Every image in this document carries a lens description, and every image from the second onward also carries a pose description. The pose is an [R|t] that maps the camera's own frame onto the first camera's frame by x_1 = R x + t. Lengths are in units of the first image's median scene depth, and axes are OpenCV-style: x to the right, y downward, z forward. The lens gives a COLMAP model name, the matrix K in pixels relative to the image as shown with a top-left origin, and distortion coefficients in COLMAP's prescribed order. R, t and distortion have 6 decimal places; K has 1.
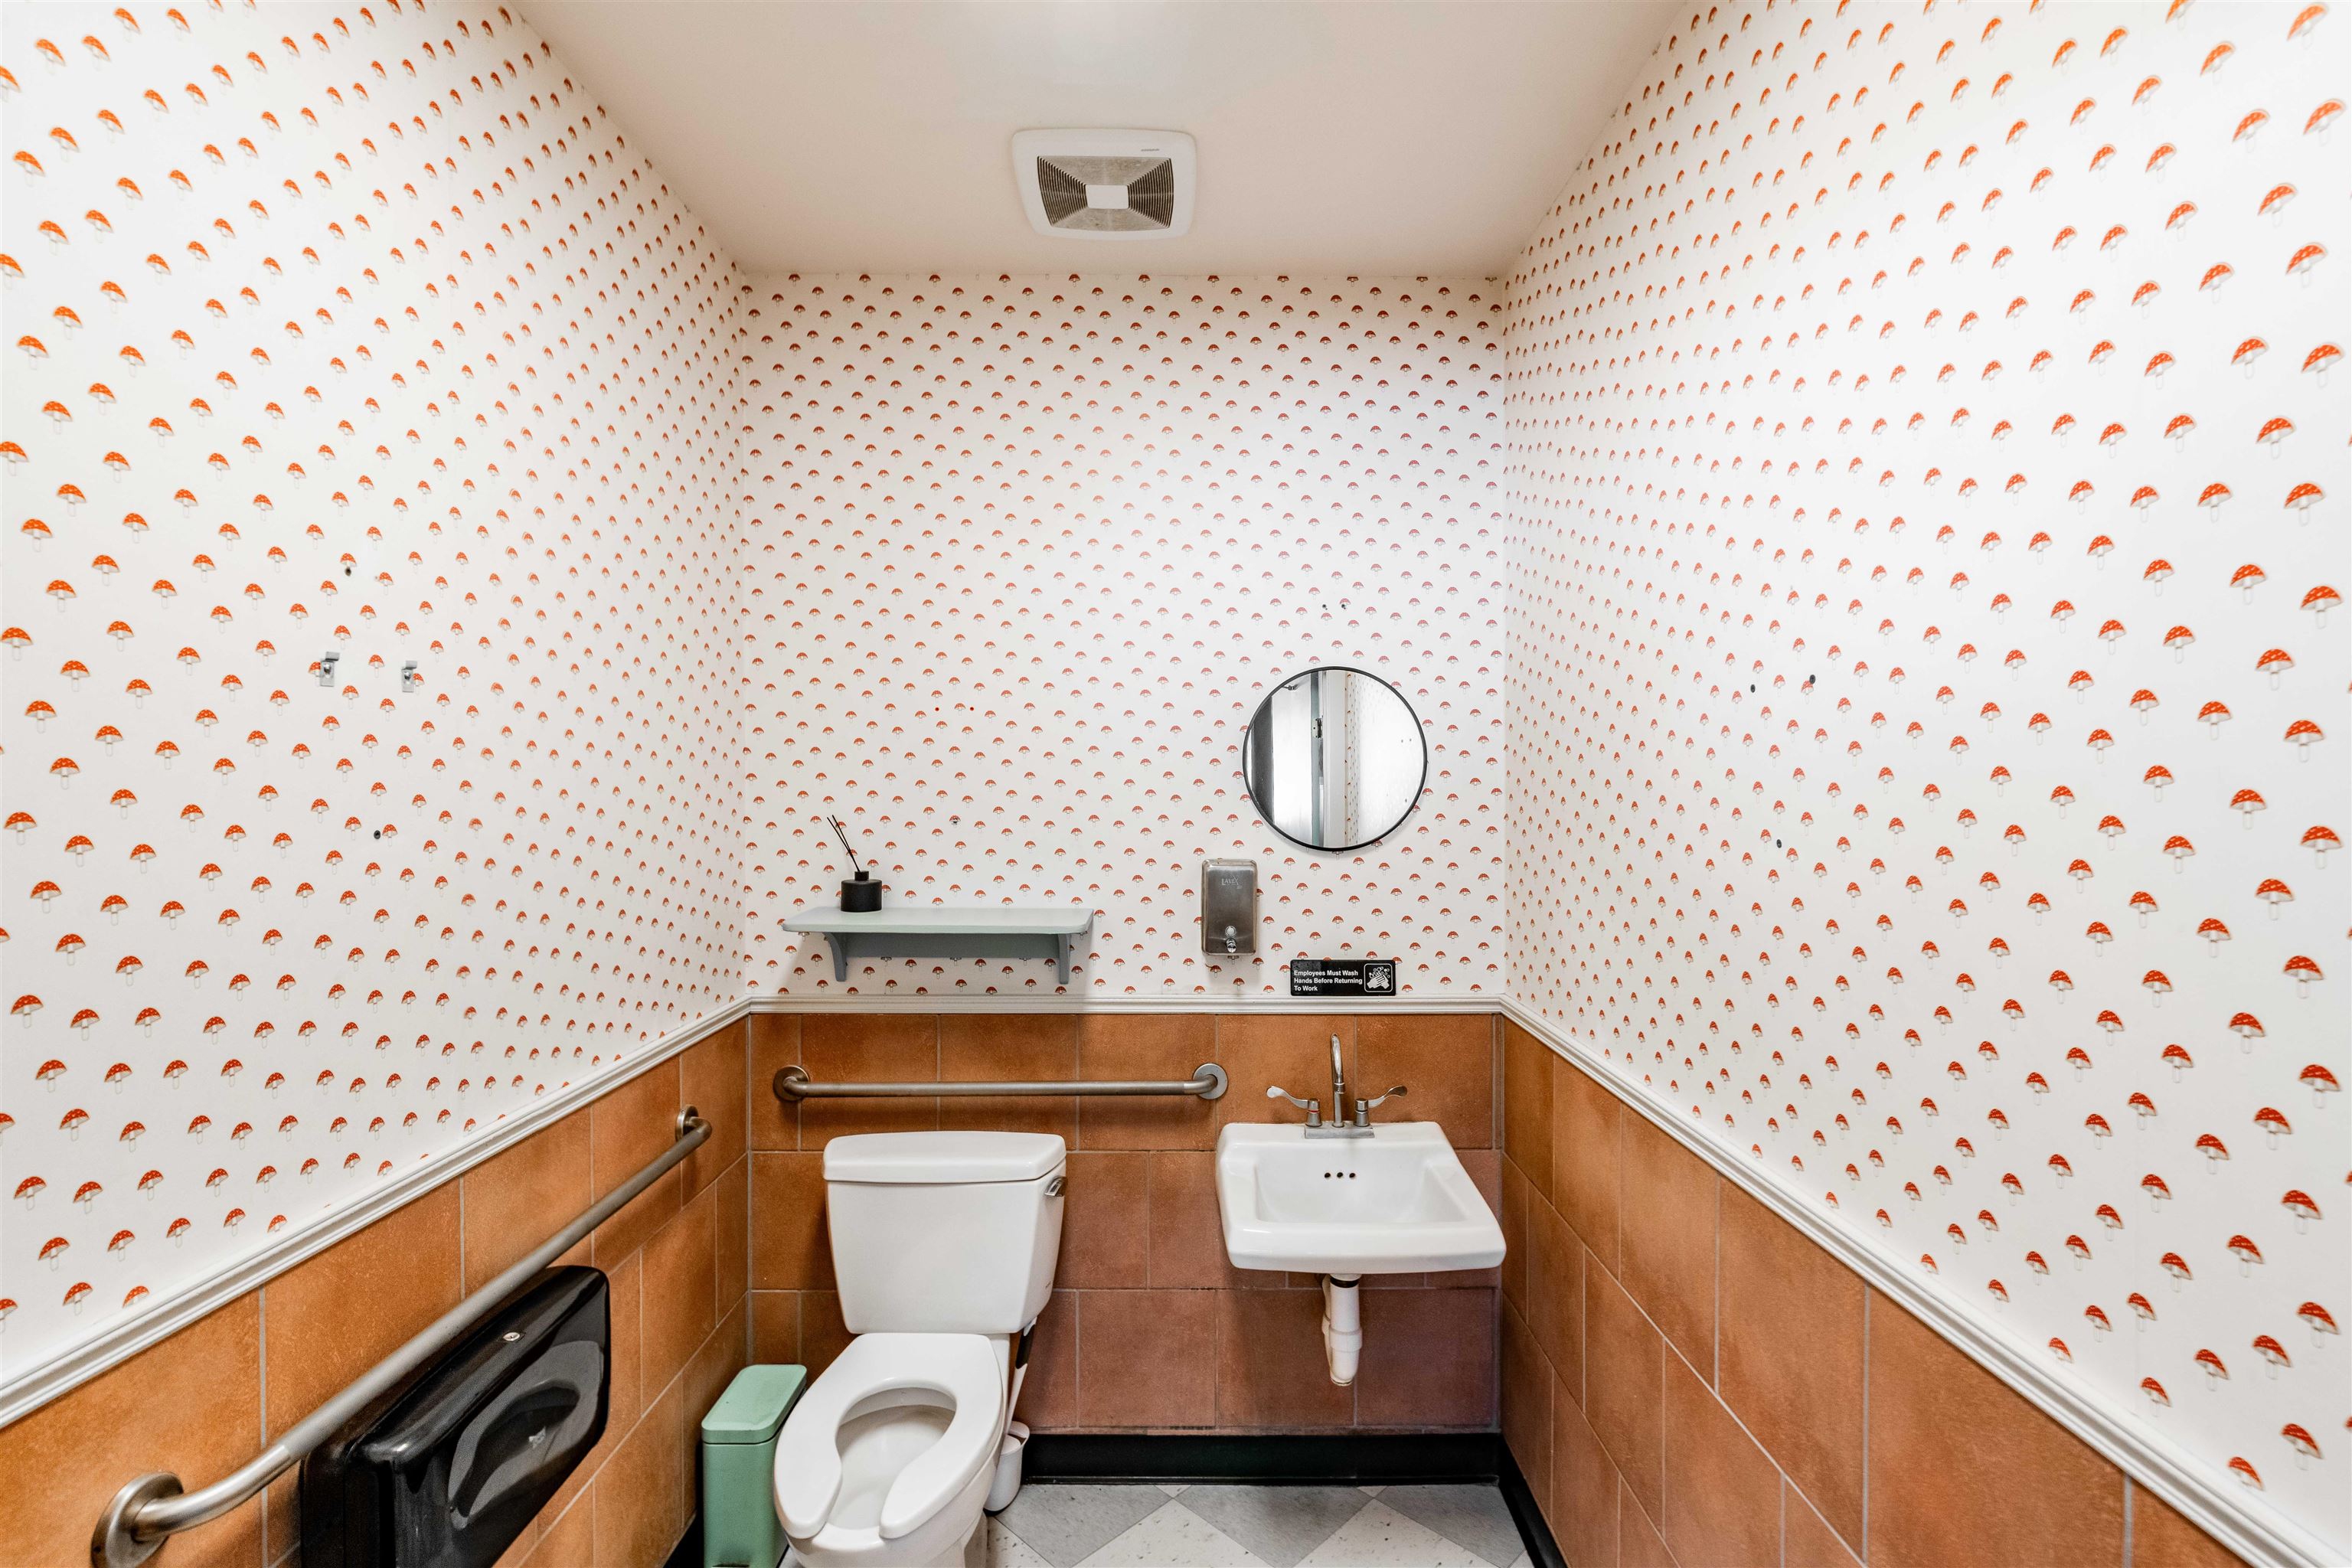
lens RADIAL K [[1068.8, 0, 1177.1], [0, 1068.8, 781.8], [0, 0, 1]] dist [0.001305, 0.001072]
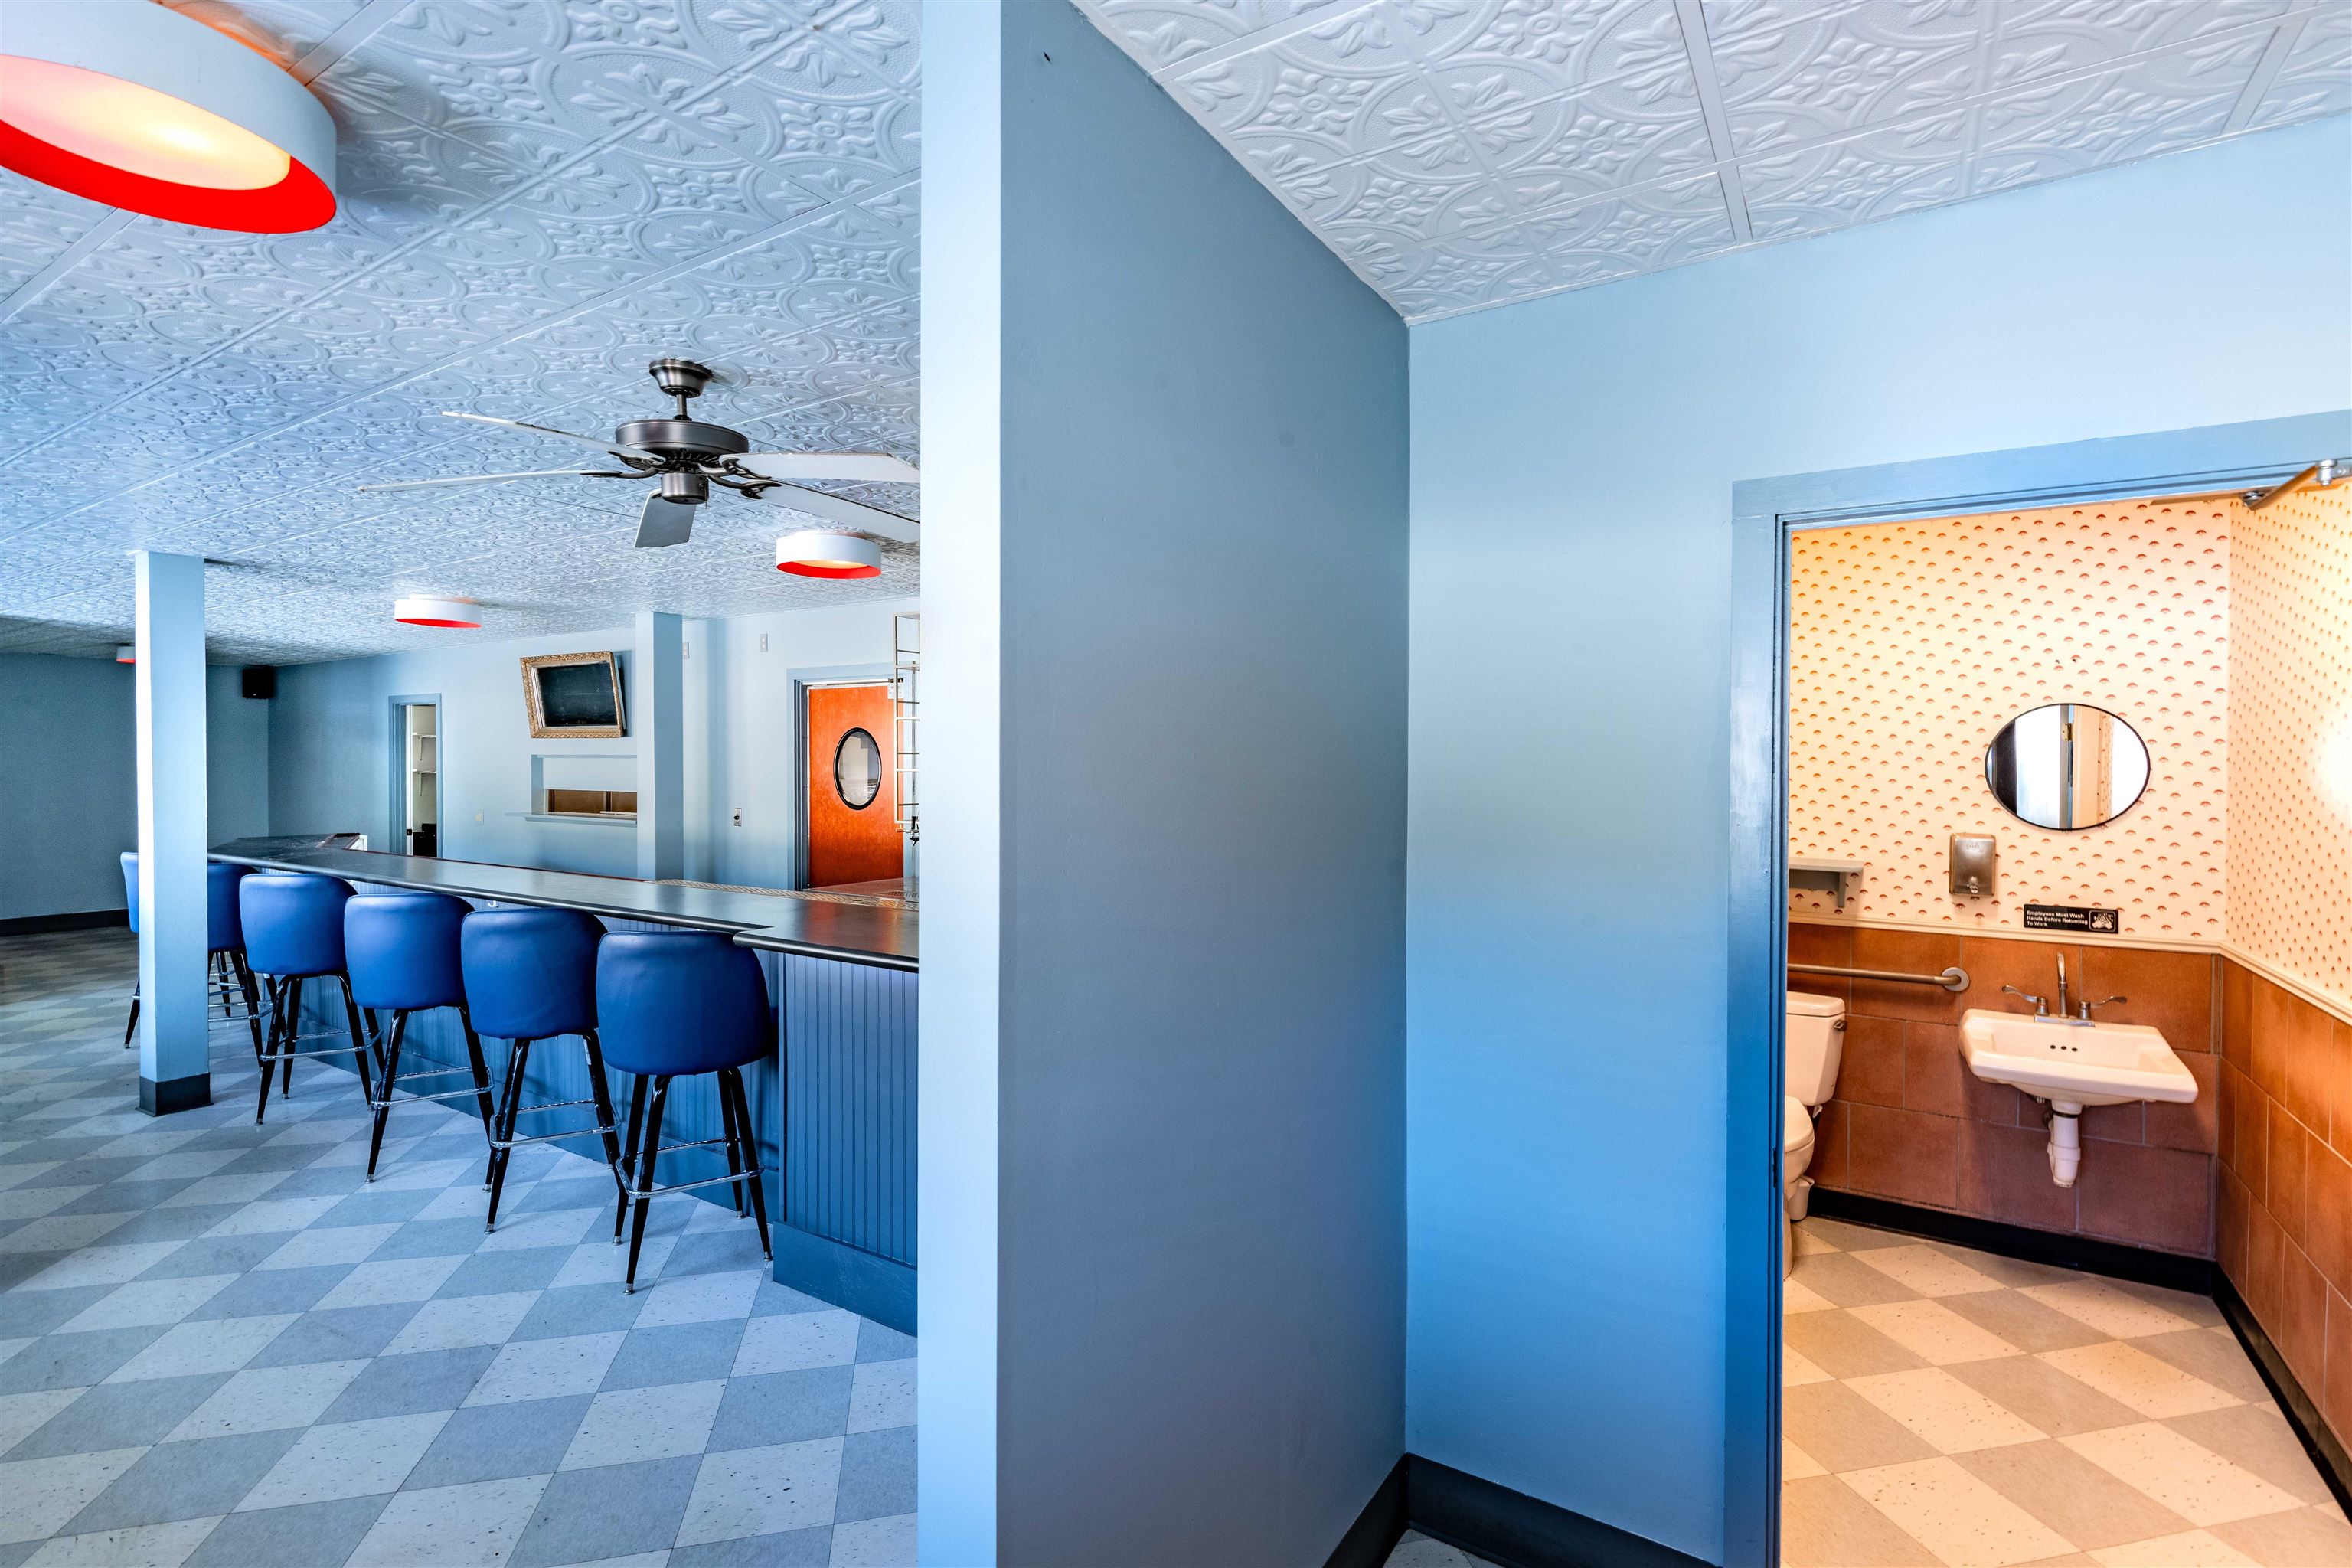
lens RADIAL K [[1068.8, 0, 1174.2], [0, 1068.8, 771.5], [0, 0, 1]] dist [0.001305, 0.001072]
pose [[0.833256, 0.010843, -0.552781, -0.056090], [-0.009779, 0.999940, 0.004873, -0.010491], [0.552801, 0.001345, 0.833312, -0.872690]]
